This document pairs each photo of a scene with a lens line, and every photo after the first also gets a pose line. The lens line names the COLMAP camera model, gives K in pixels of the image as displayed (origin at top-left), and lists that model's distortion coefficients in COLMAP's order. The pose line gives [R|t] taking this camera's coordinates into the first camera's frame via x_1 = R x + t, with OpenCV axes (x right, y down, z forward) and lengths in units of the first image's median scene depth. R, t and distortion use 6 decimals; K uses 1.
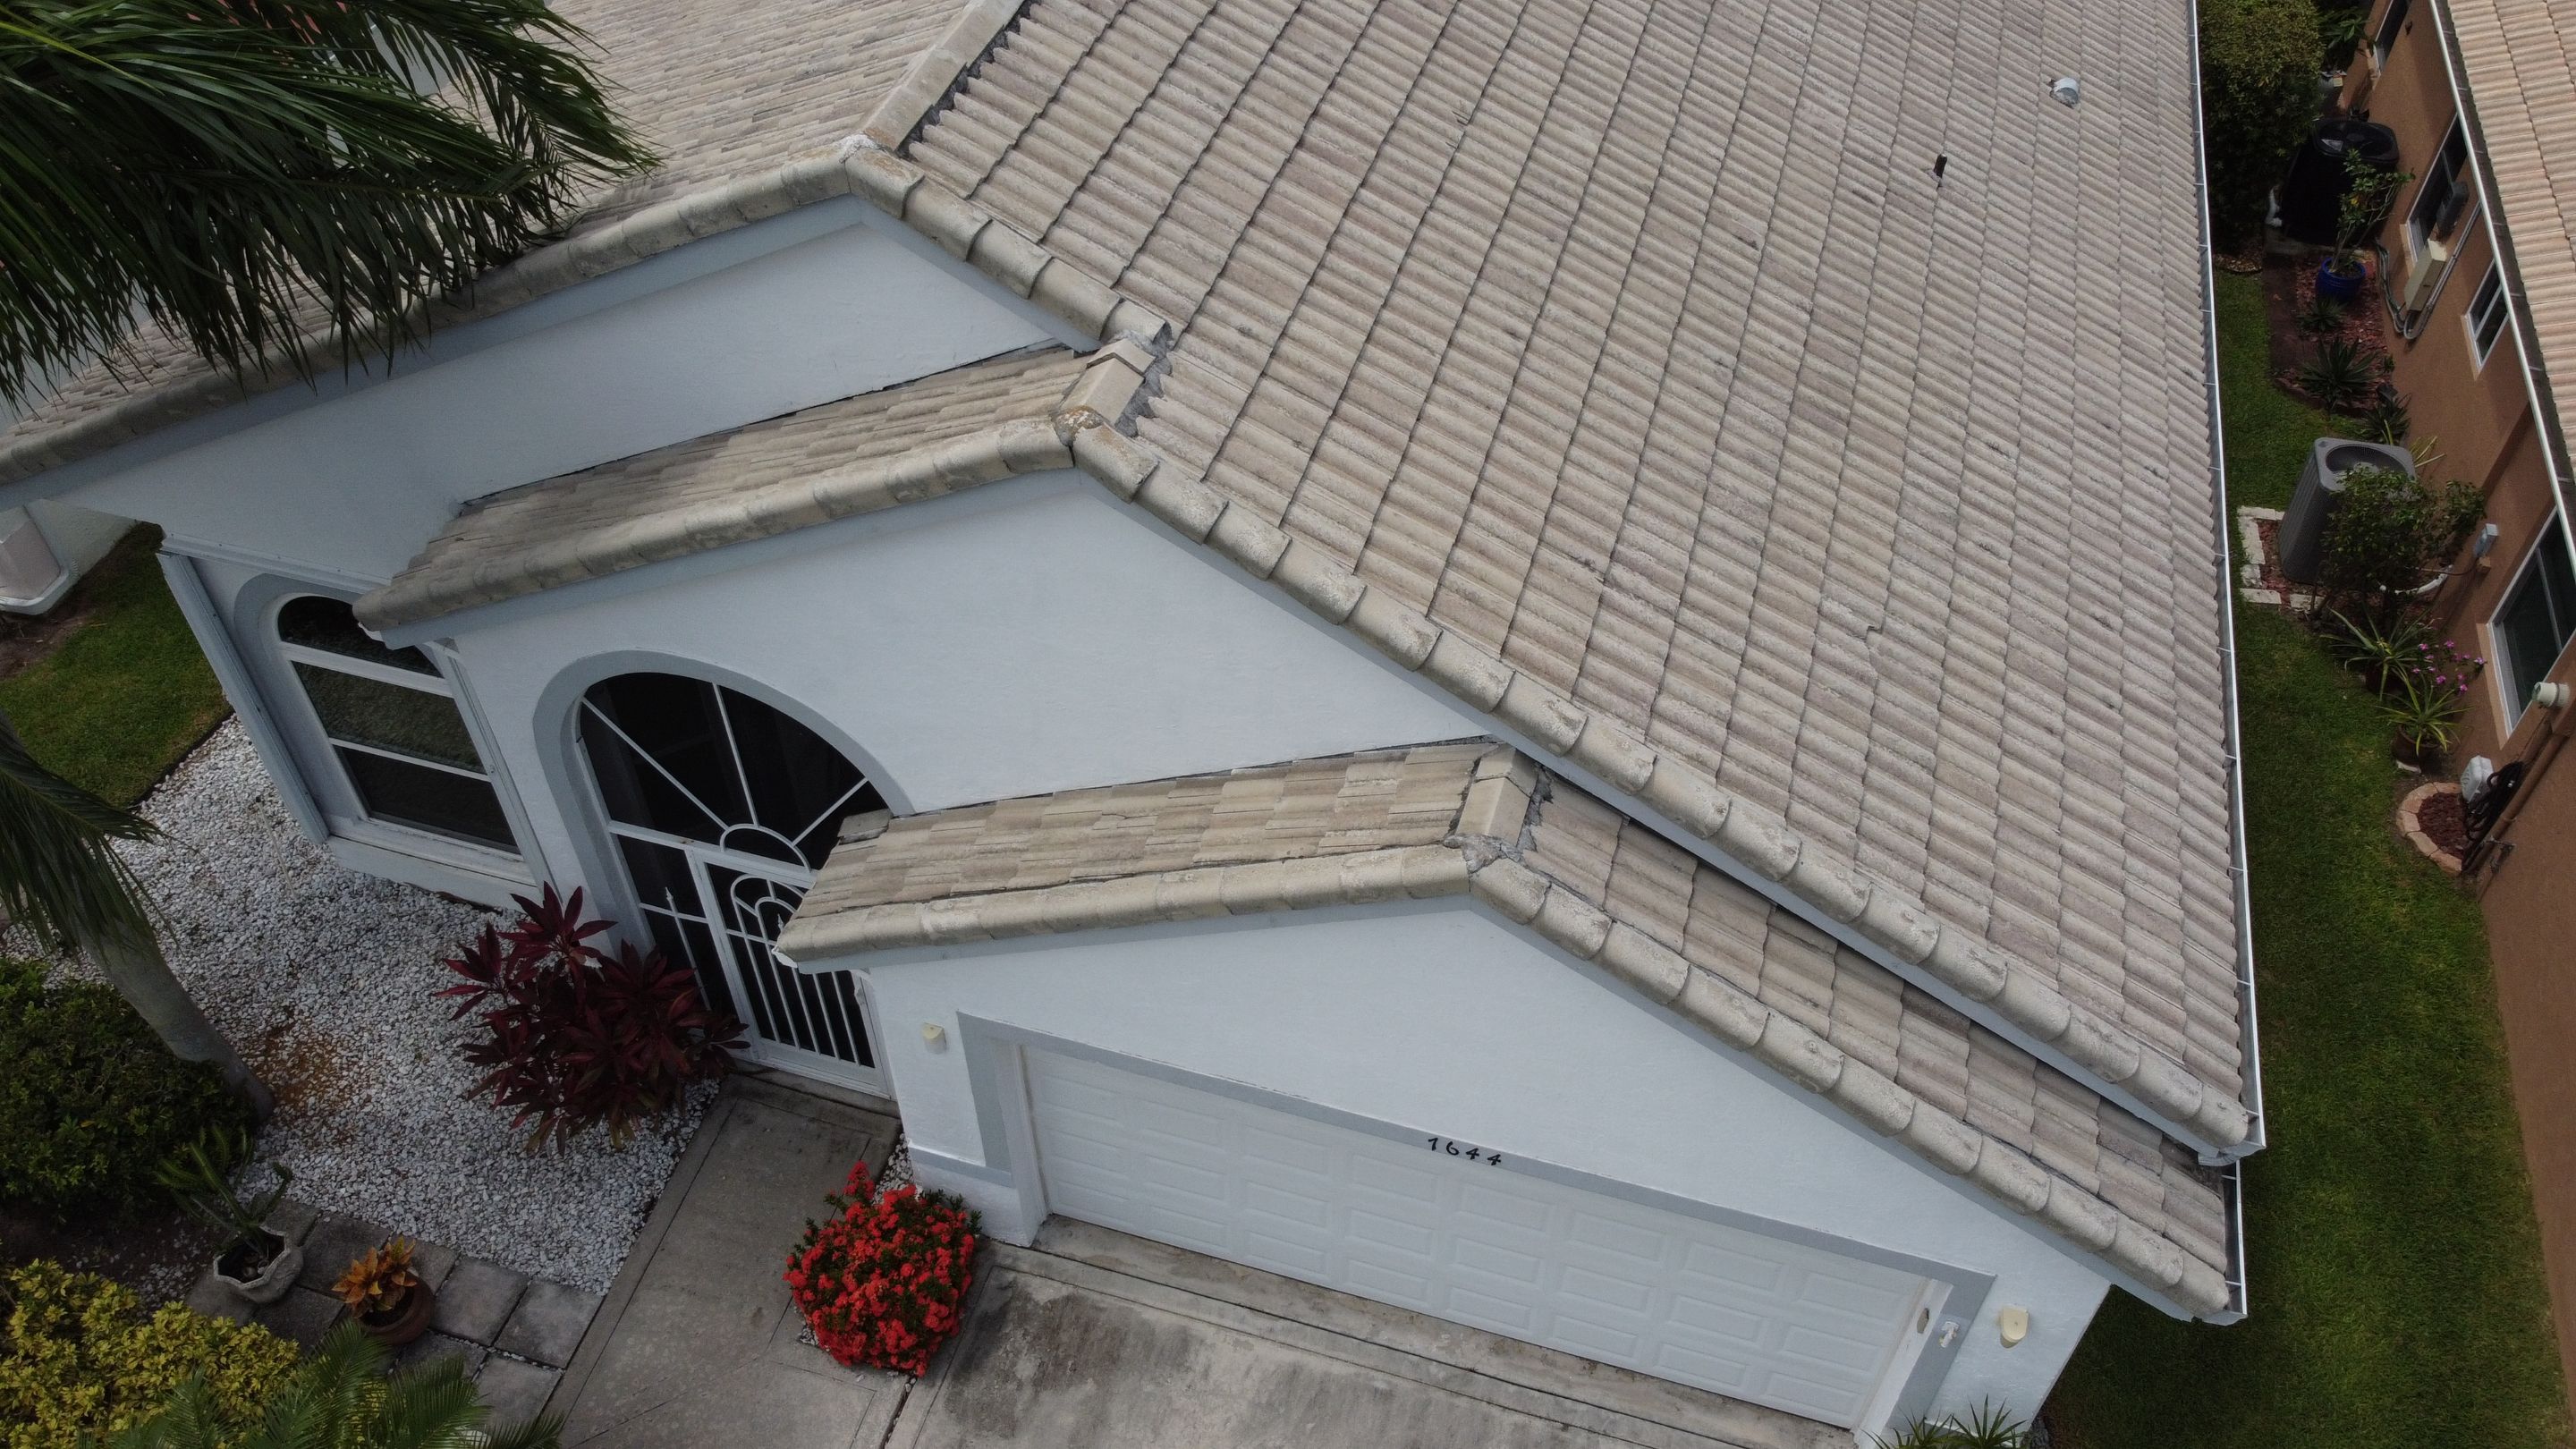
lens RADIAL K [[1950.7, 0, 1287.3], [0, 1950.7, 704.9], [0, 0, 1]] dist [-0.001495, 0.002439]
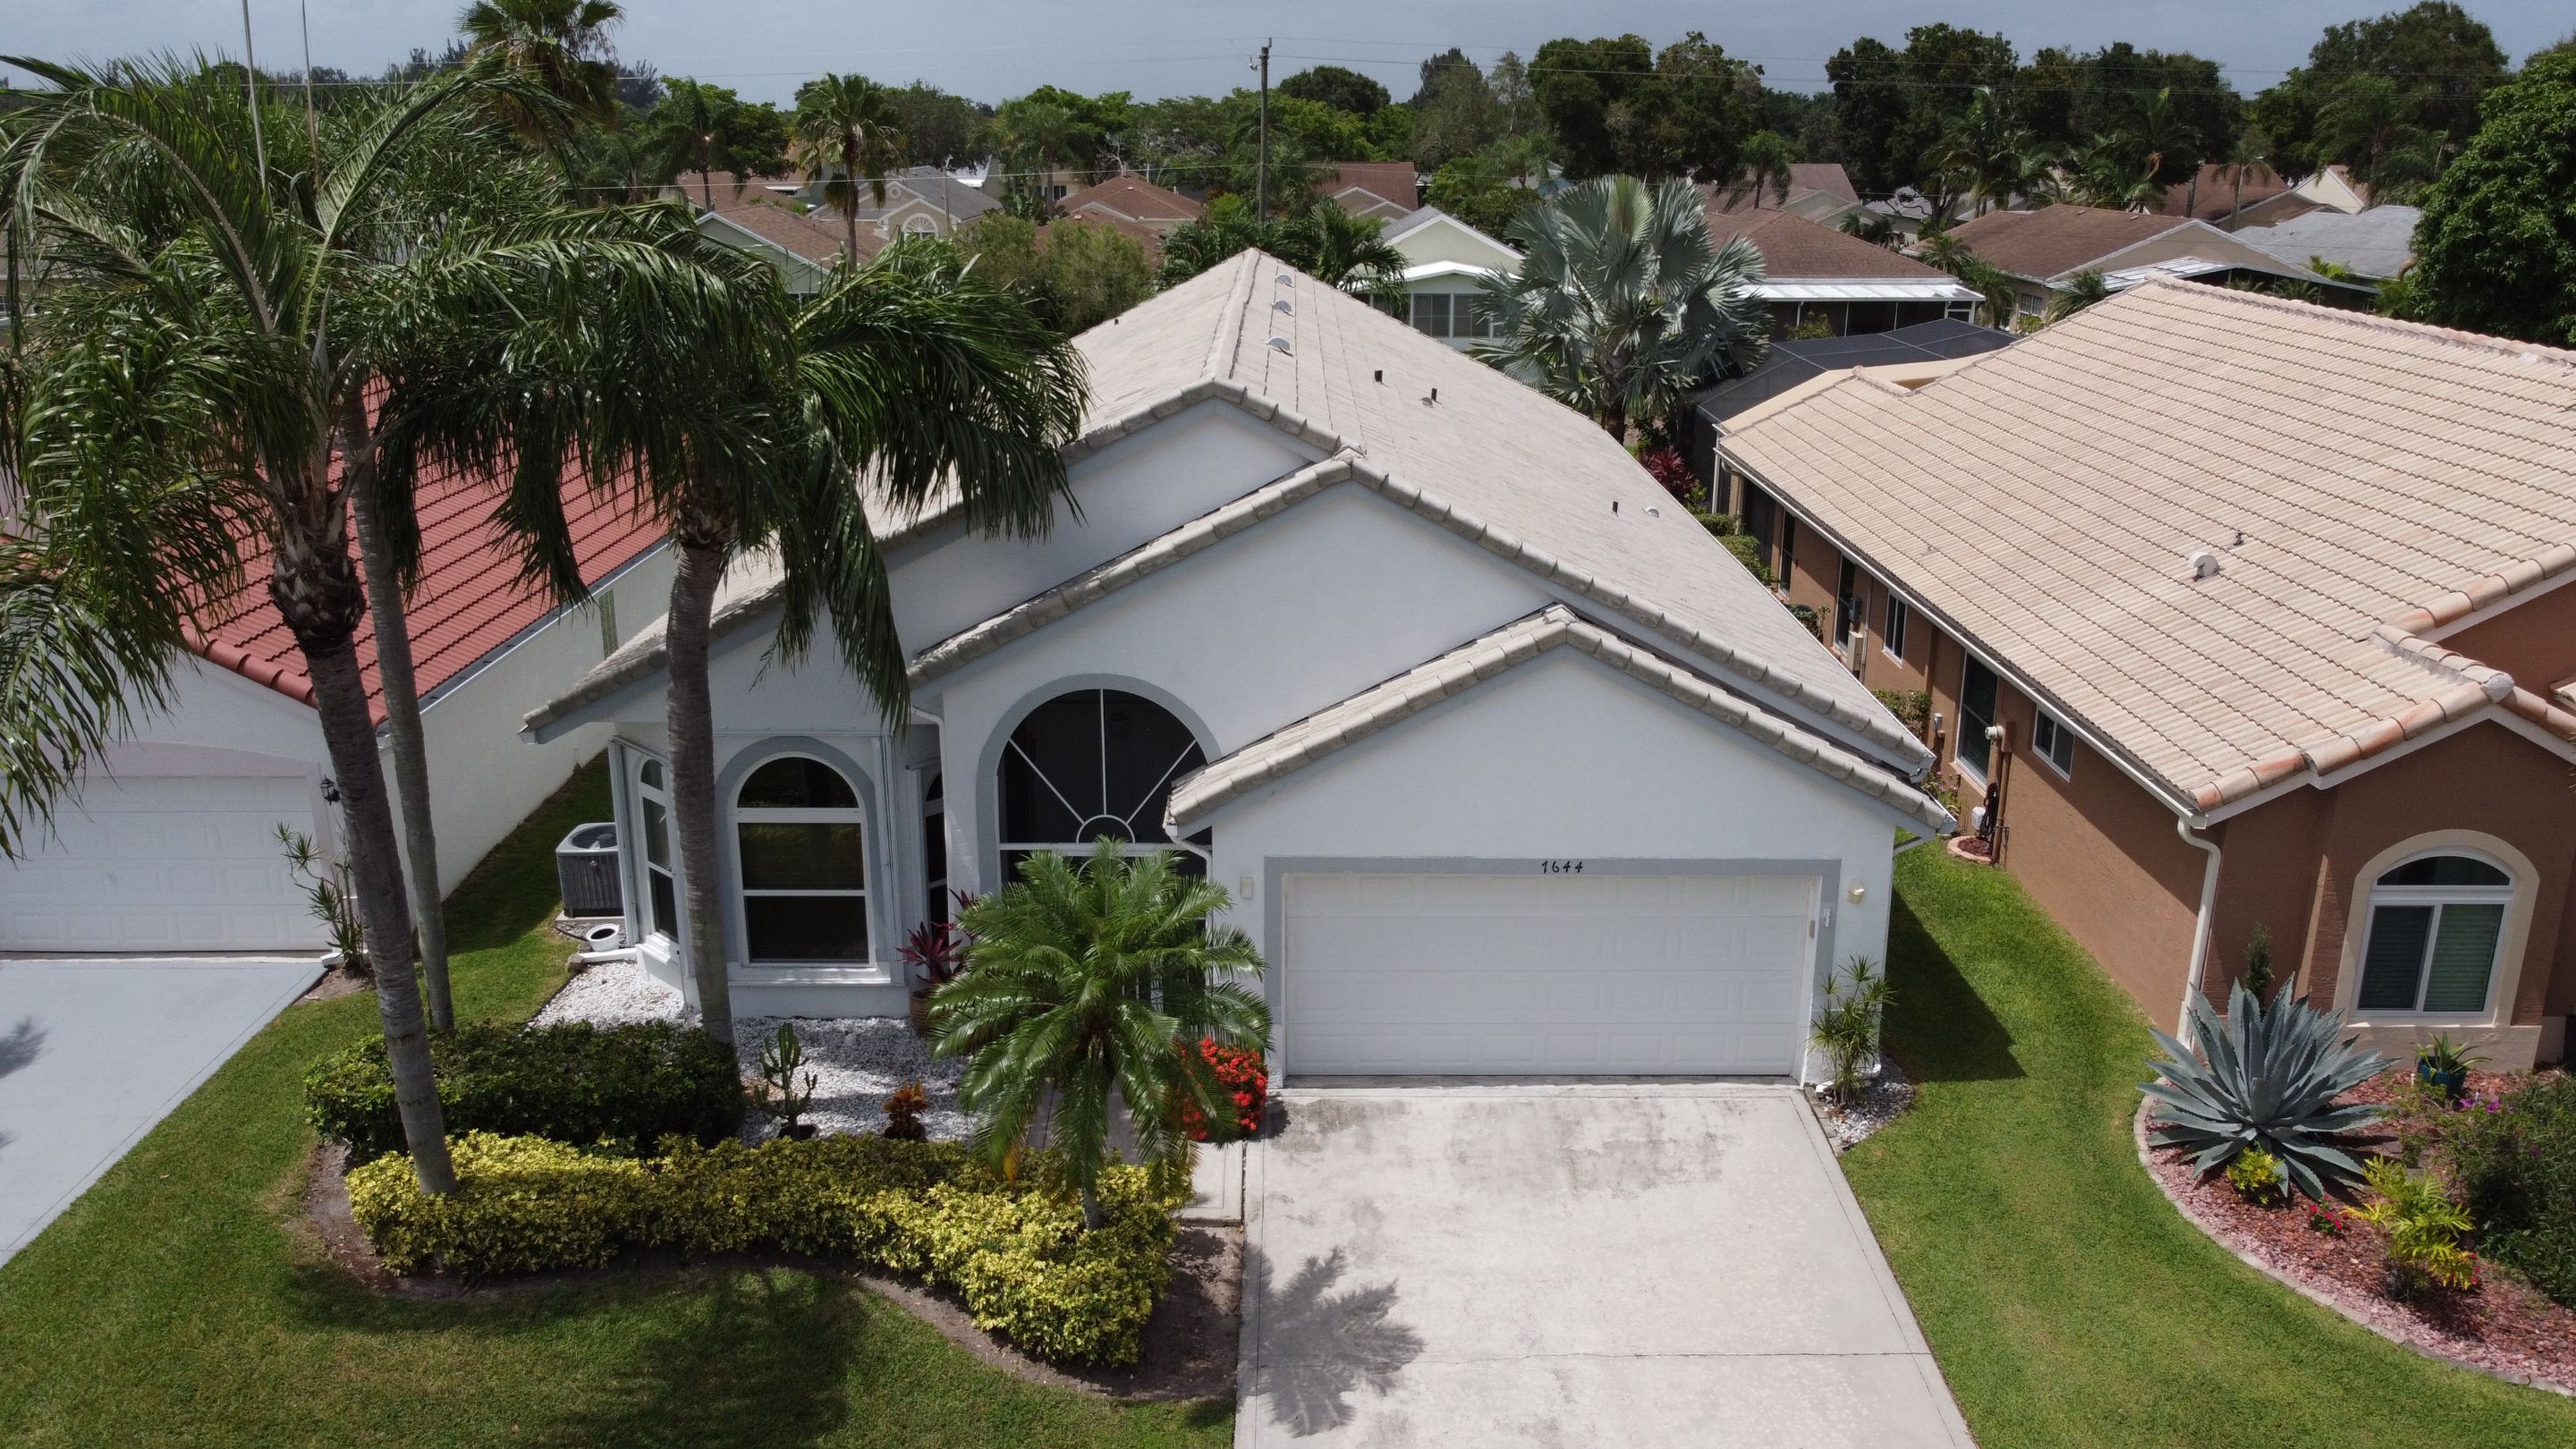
lens RADIAL K [[1950.7, 0, 1287.3], [0, 1950.7, 704.9], [0, 0, 1]] dist [-0.001495, 0.002439]
pose [[0.958538, -0.082722, 0.272694, -0.573844], [0.203526, 0.868520, -0.451941, 0.775798], [-0.199455, 0.488703, 0.849345, -0.520718]]
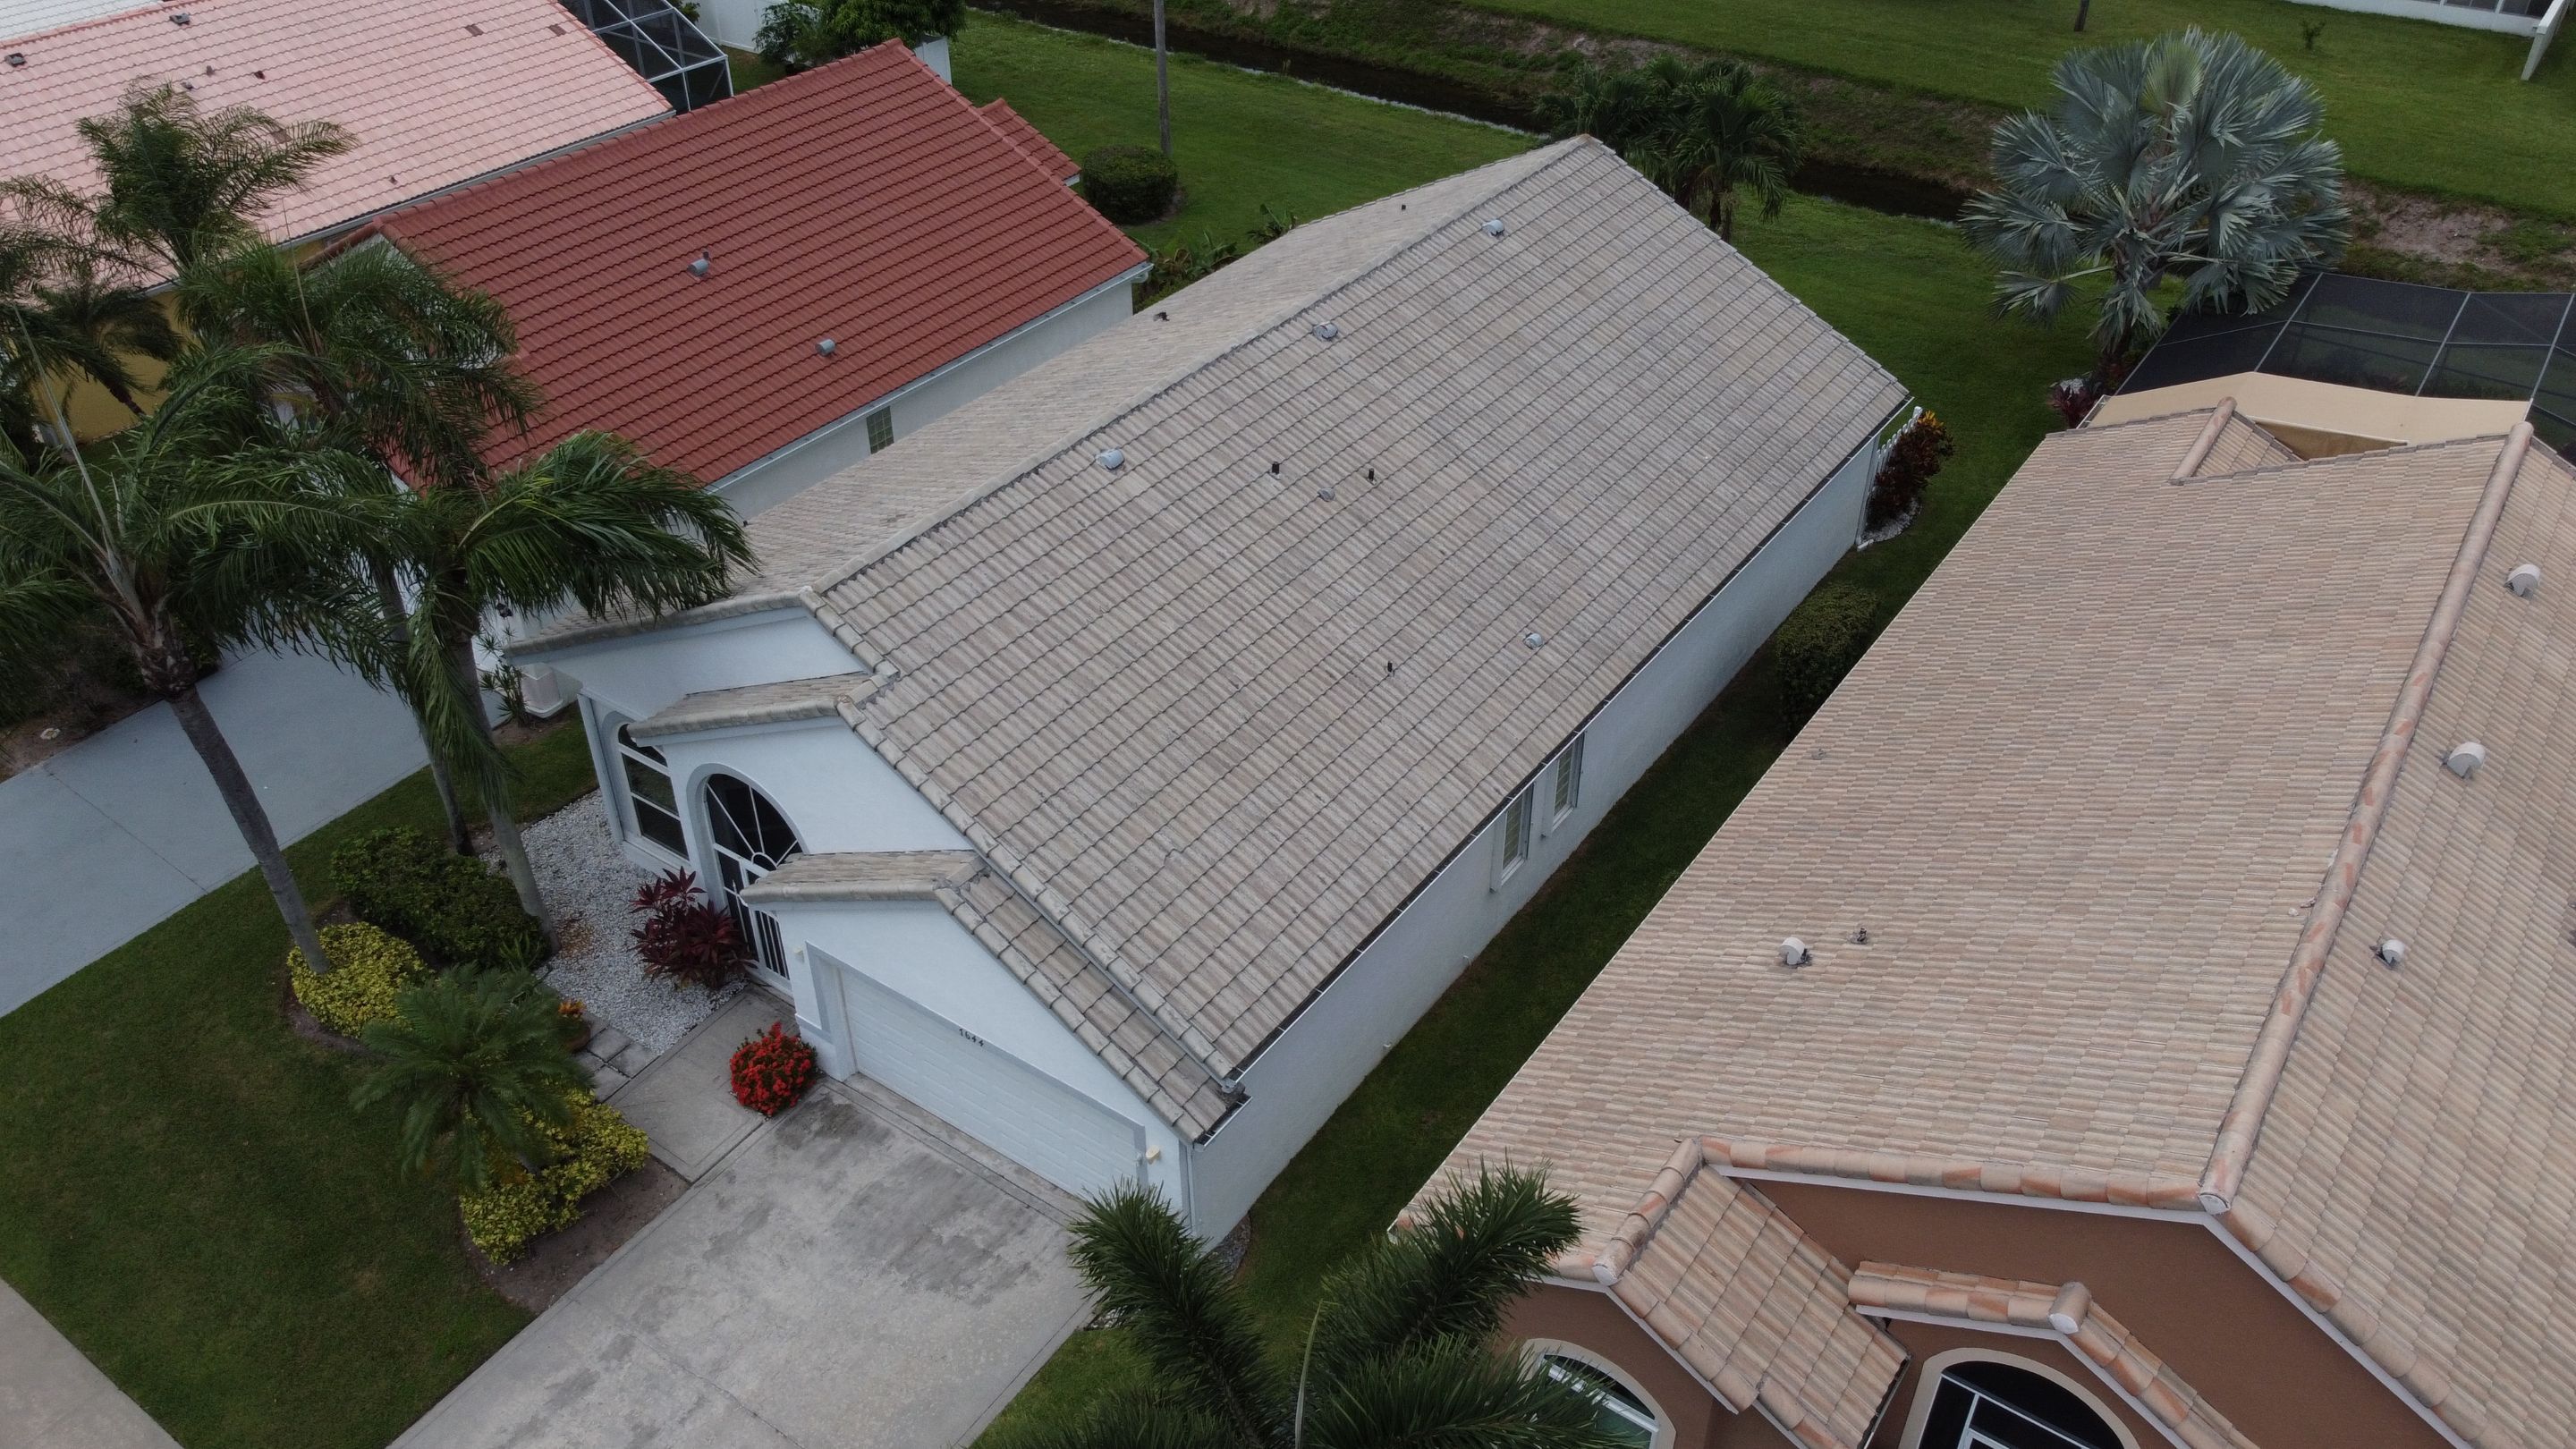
lens RADIAL K [[1950.7, 0, 1287.3], [0, 1950.7, 704.9], [0, 0, 1]] dist [-0.001495, 0.002439]
pose [[0.949605, 0.179016, -0.257301, 0.865283], [-0.220380, 0.965034, -0.141925, 0.082514], [0.222898, 0.191476, 0.955852, -1.079040]]
